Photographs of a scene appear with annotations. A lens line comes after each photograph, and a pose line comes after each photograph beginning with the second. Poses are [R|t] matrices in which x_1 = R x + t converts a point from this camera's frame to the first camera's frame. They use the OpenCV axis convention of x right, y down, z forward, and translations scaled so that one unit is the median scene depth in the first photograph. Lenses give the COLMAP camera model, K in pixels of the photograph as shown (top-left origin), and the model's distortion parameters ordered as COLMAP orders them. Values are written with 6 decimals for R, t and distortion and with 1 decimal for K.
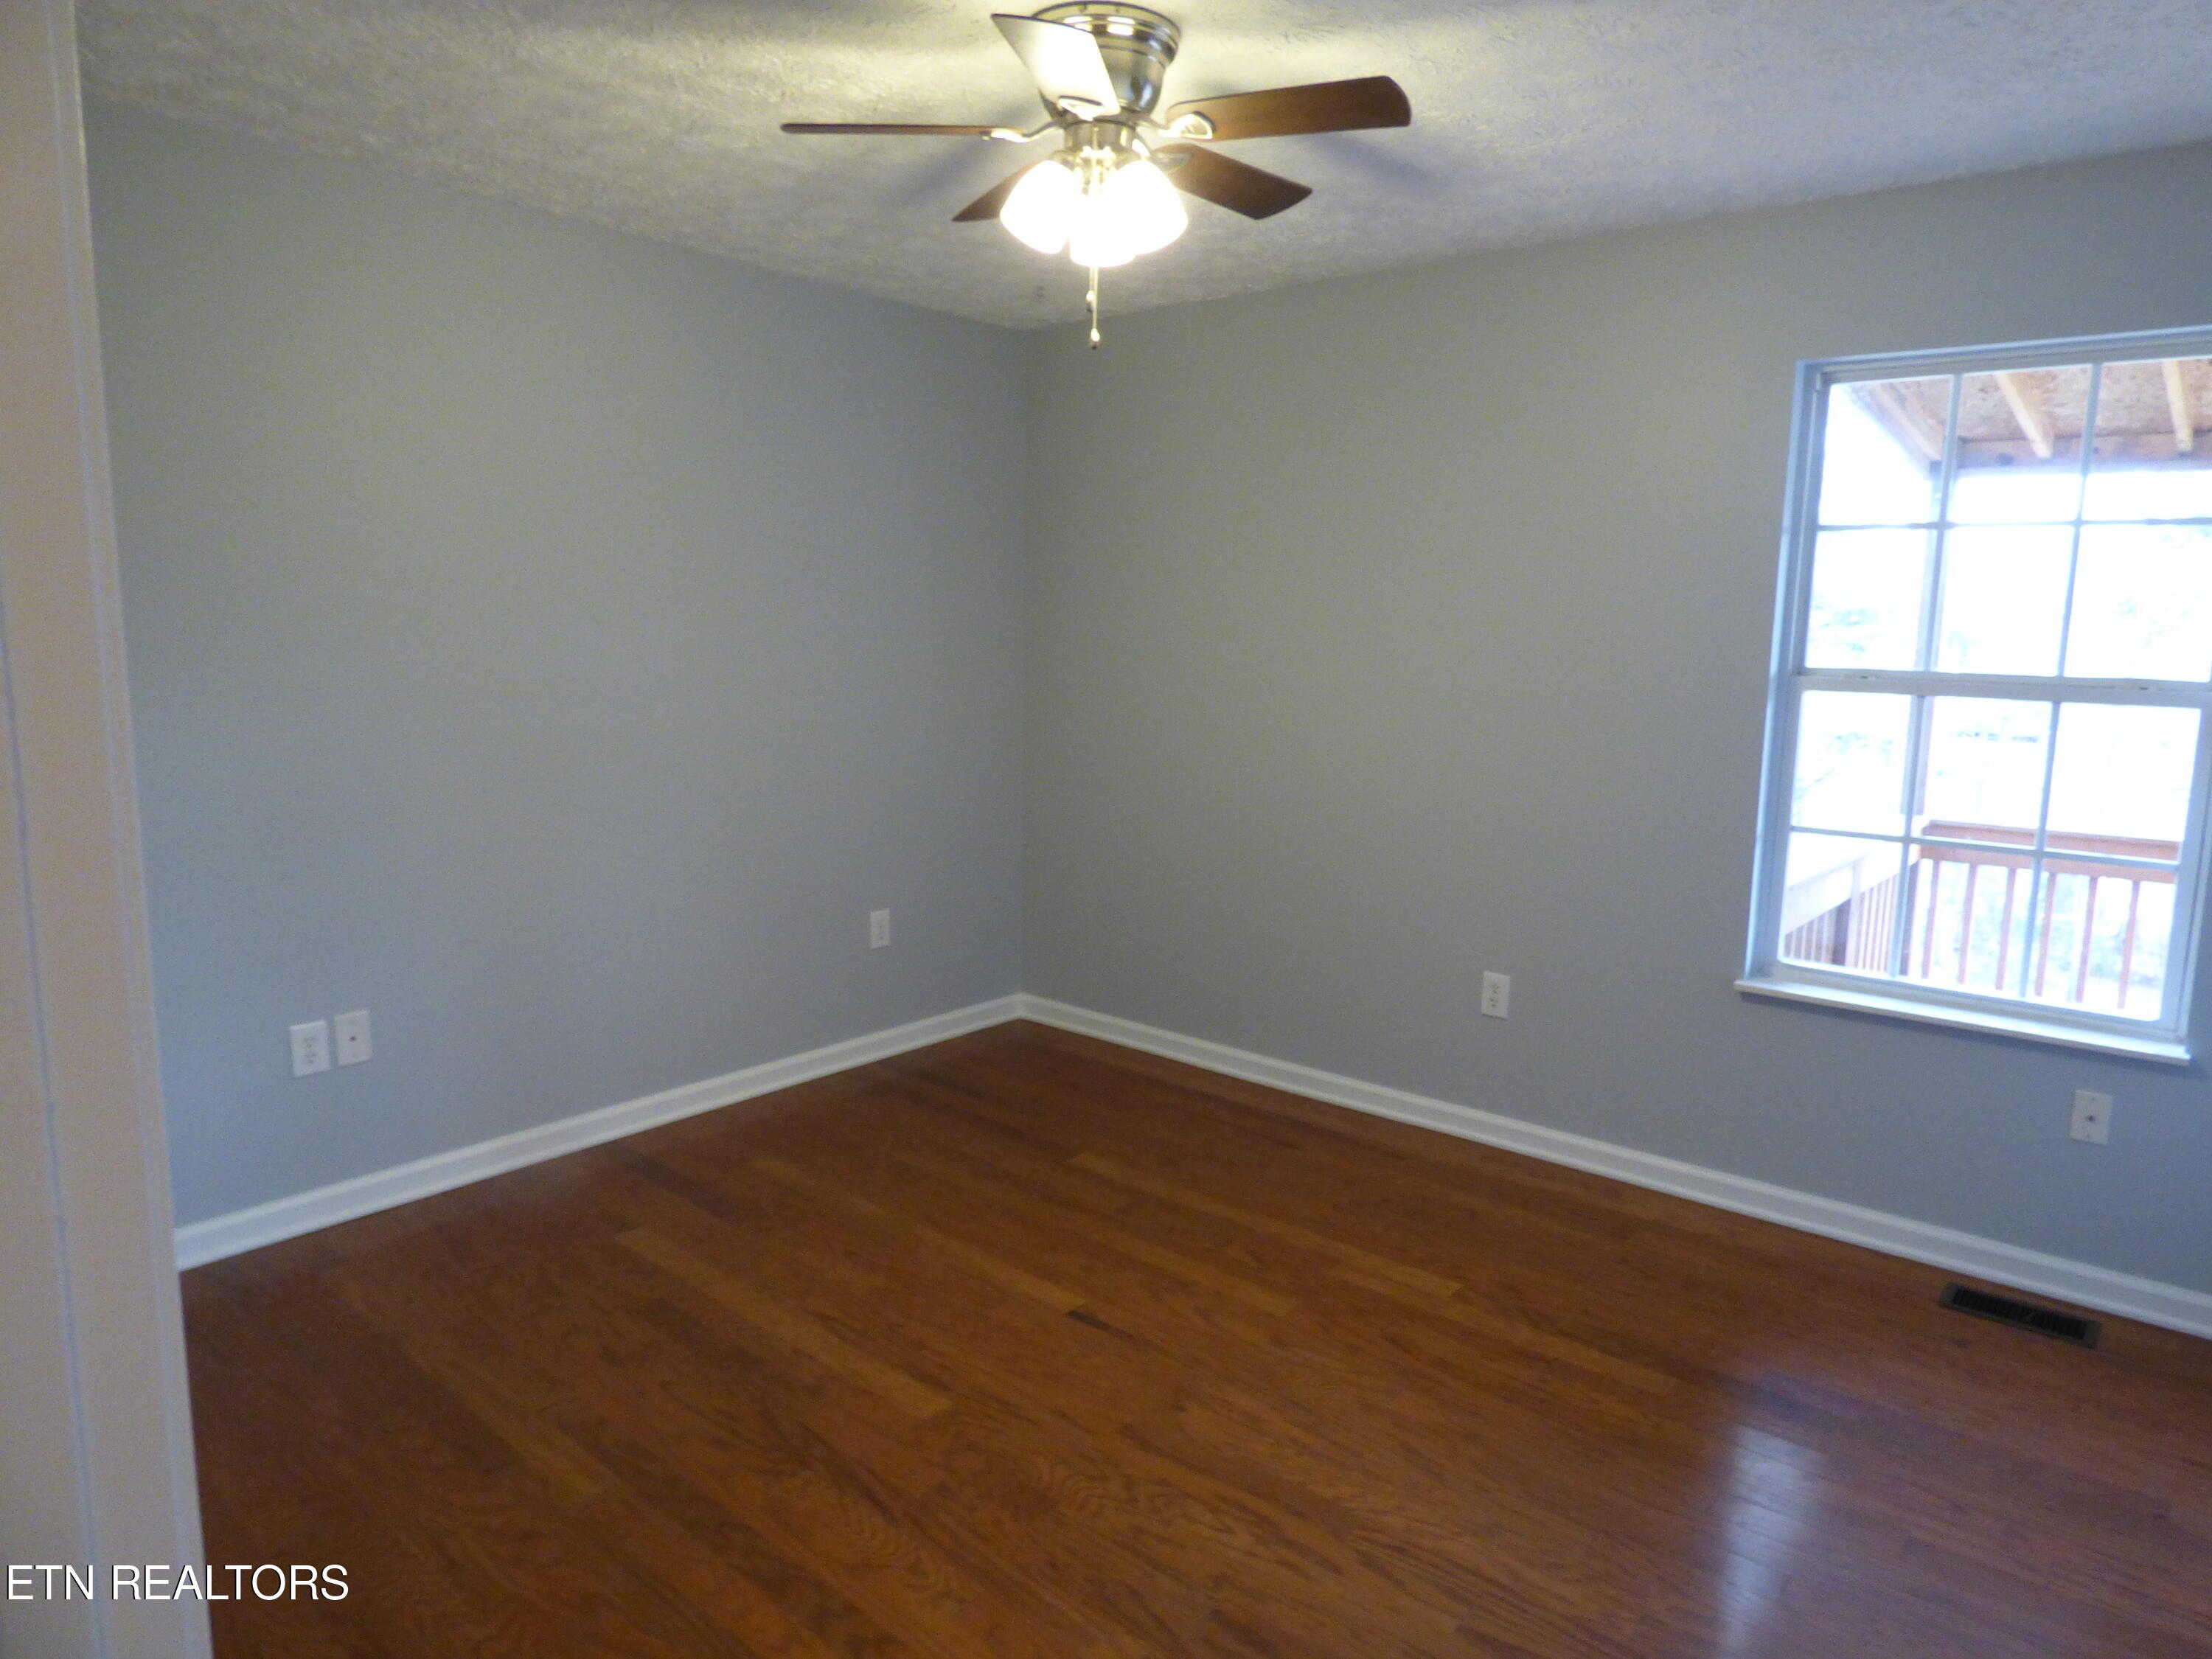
lens RADIAL K [[1353.5, 0, 1114.9], [0, 1353.5, 839.5], [0, 0, 1]] dist [-0.025723, -0.005057]
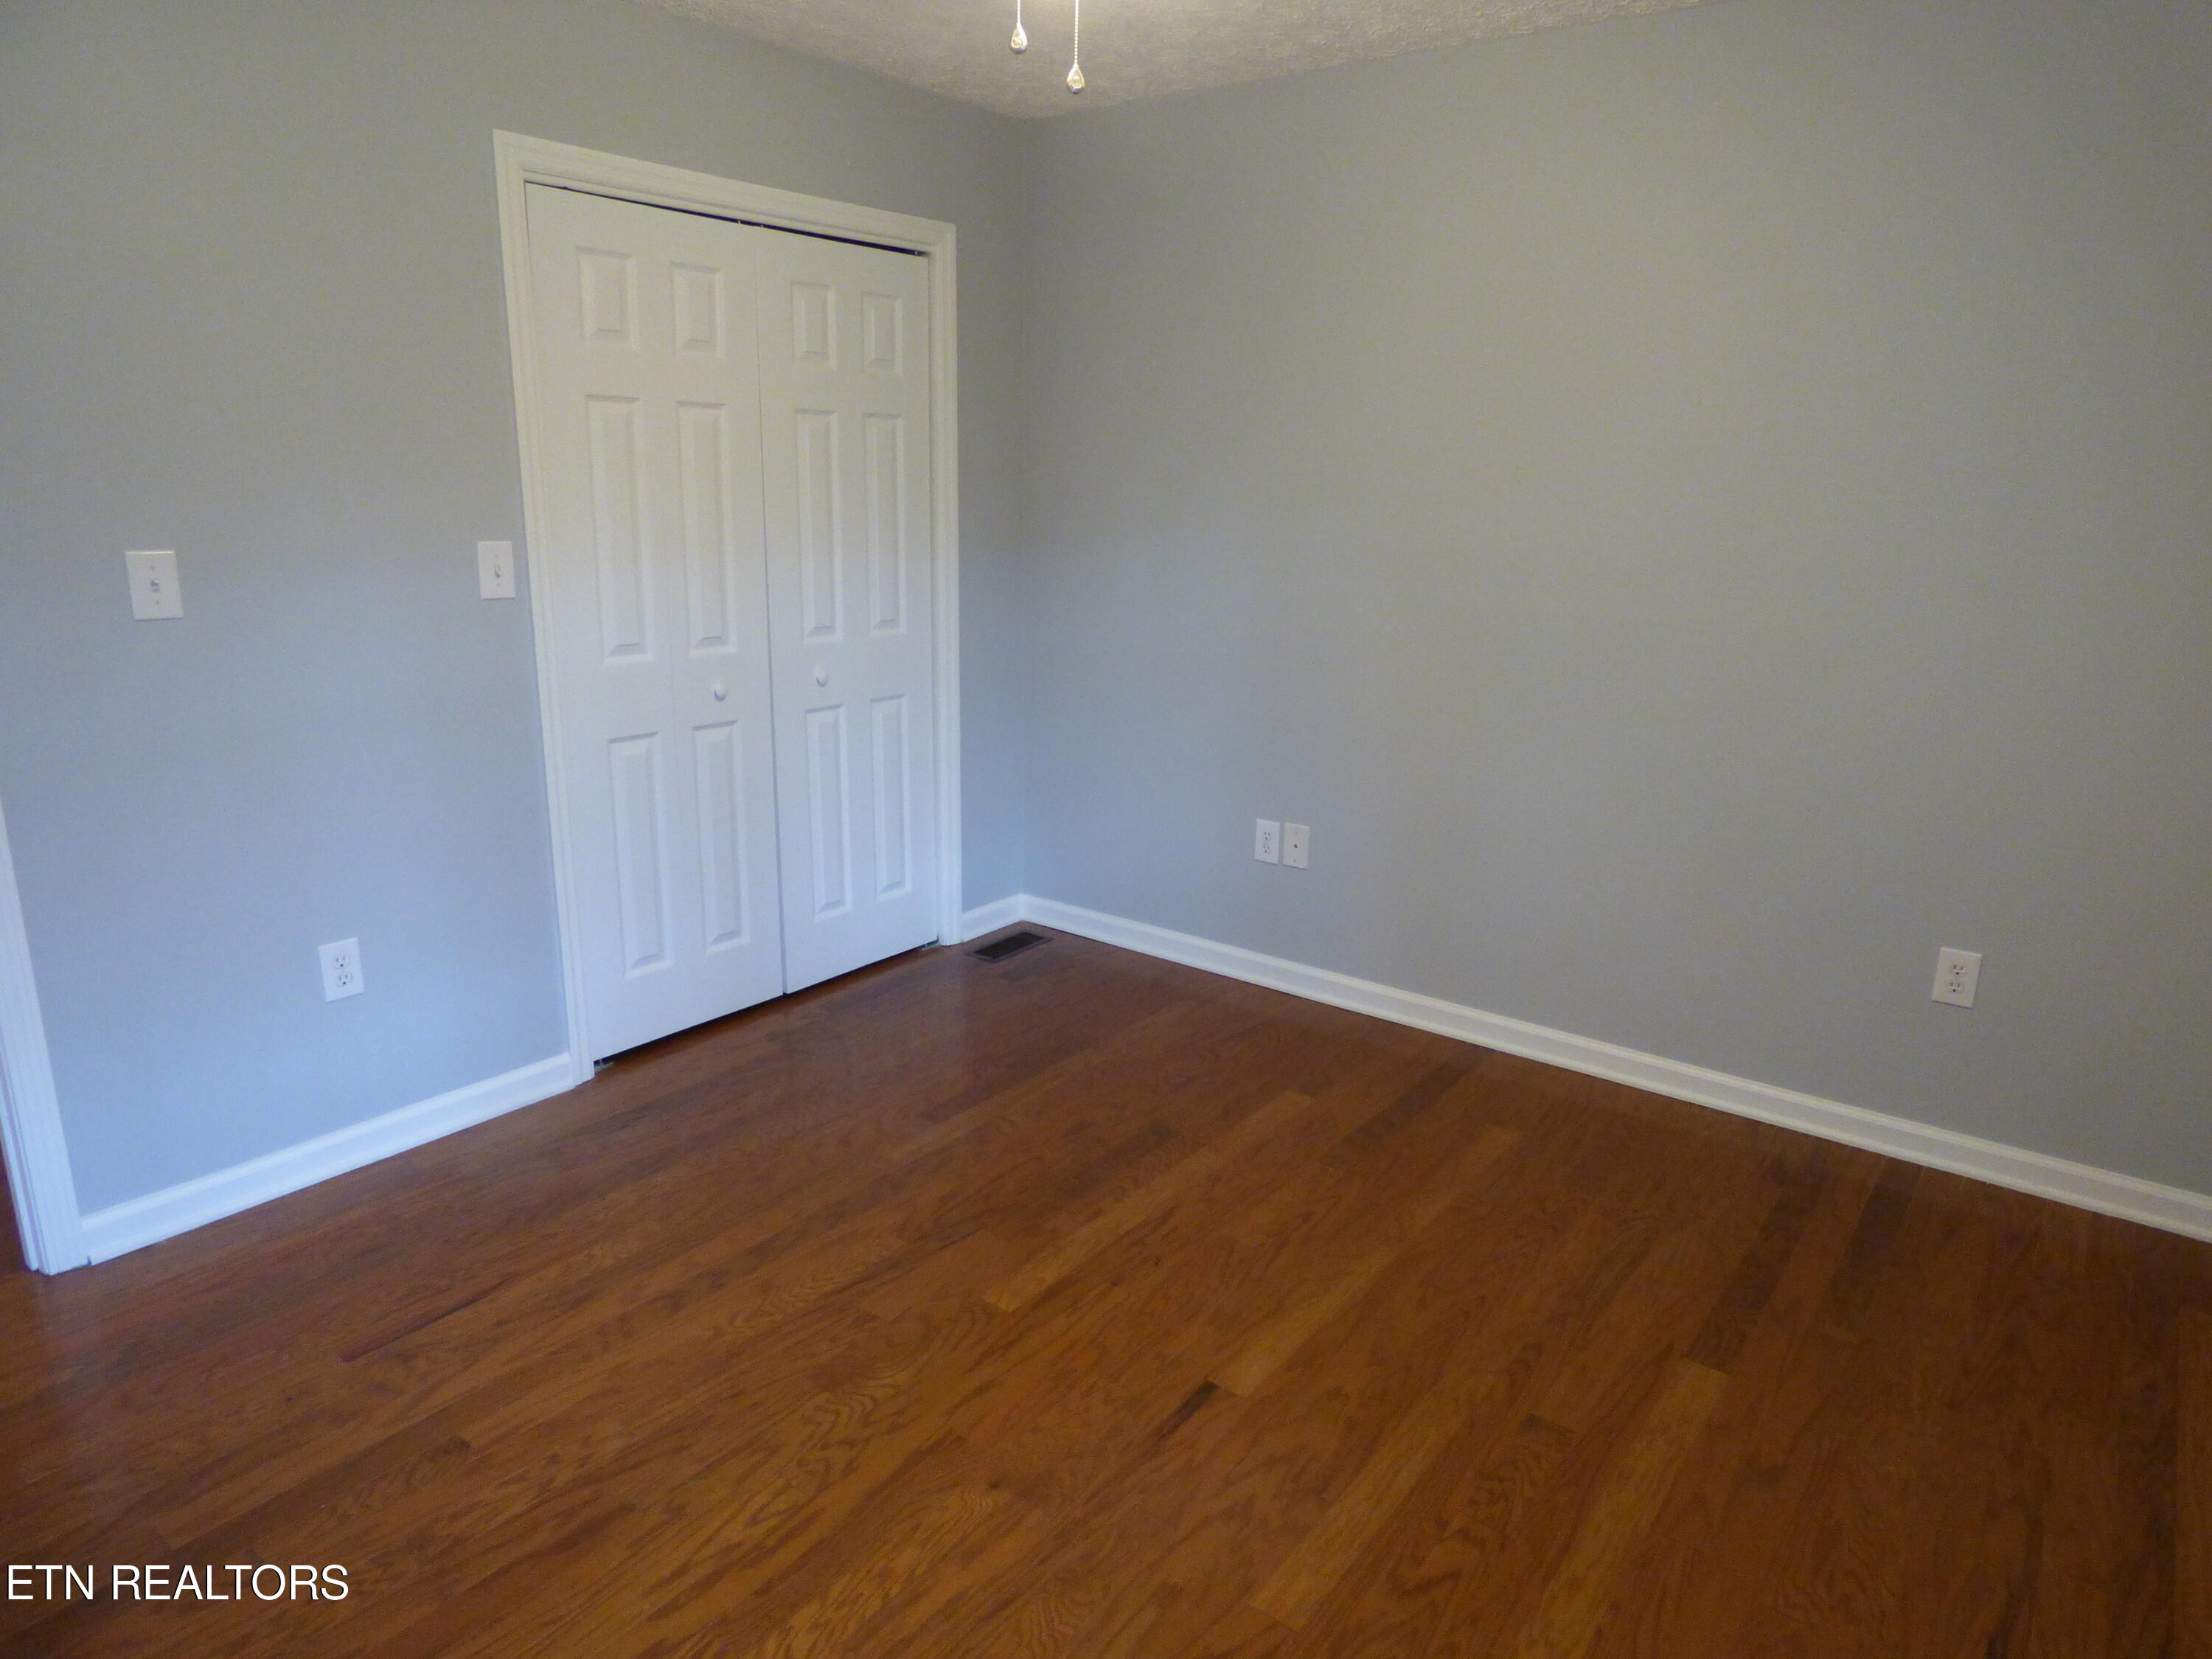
lens RADIAL K [[1353.5, 0, 1126.8], [0, 1353.5, 817.5], [0, 0, 1]] dist [-0.025723, -0.005057]
pose [[0.035702, 0.223092, -0.974143, 0.639901], [-0.170813, 0.961783, 0.214001, -0.116289], [0.984656, 0.158756, 0.072445, 0.841974]]
